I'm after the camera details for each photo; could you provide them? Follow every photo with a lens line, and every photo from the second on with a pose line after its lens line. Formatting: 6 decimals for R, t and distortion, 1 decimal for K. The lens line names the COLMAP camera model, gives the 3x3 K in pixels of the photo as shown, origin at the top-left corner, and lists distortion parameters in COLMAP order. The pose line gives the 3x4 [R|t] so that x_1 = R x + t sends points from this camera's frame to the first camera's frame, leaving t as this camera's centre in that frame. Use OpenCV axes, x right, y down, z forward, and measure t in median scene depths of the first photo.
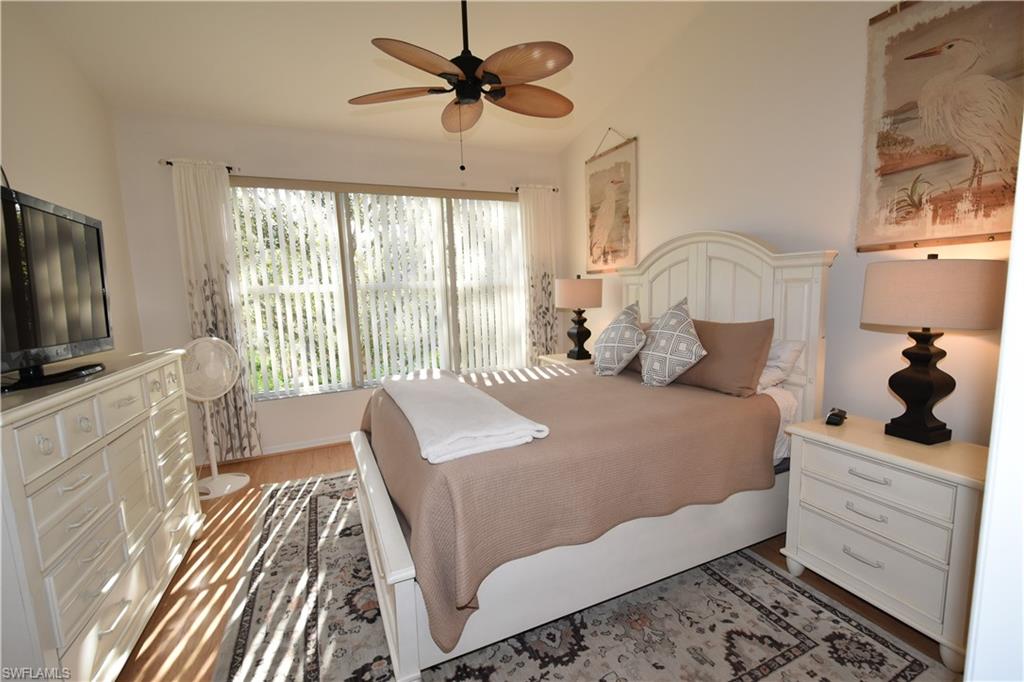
lens RADIAL K [[442.4, 0, 505.3], [0, 442.4, 338.6], [0, 0, 1]] dist [0.001630, -0.002099]
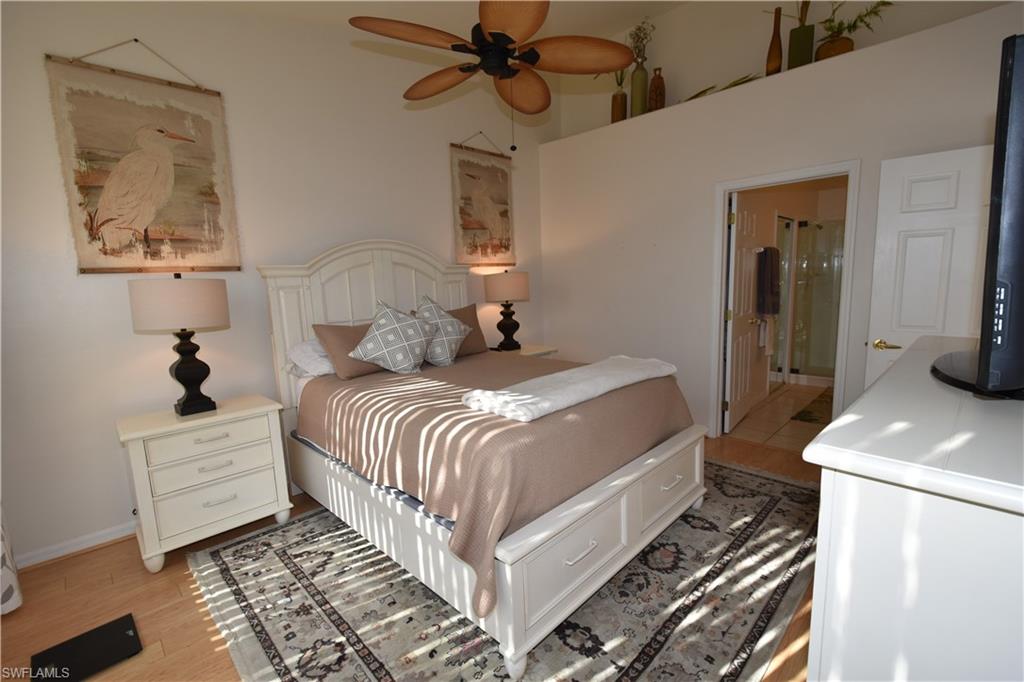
lens RADIAL K [[442.4, 0, 504.4], [0, 442.4, 343.0], [0, 0, 1]] dist [0.001630, -0.002099]
pose [[-0.344653, -0.114391, 0.931734, -1.061263], [0.137853, 0.975620, 0.170772, -0.175017], [-0.928553, 0.187300, -0.320481, 1.491551]]
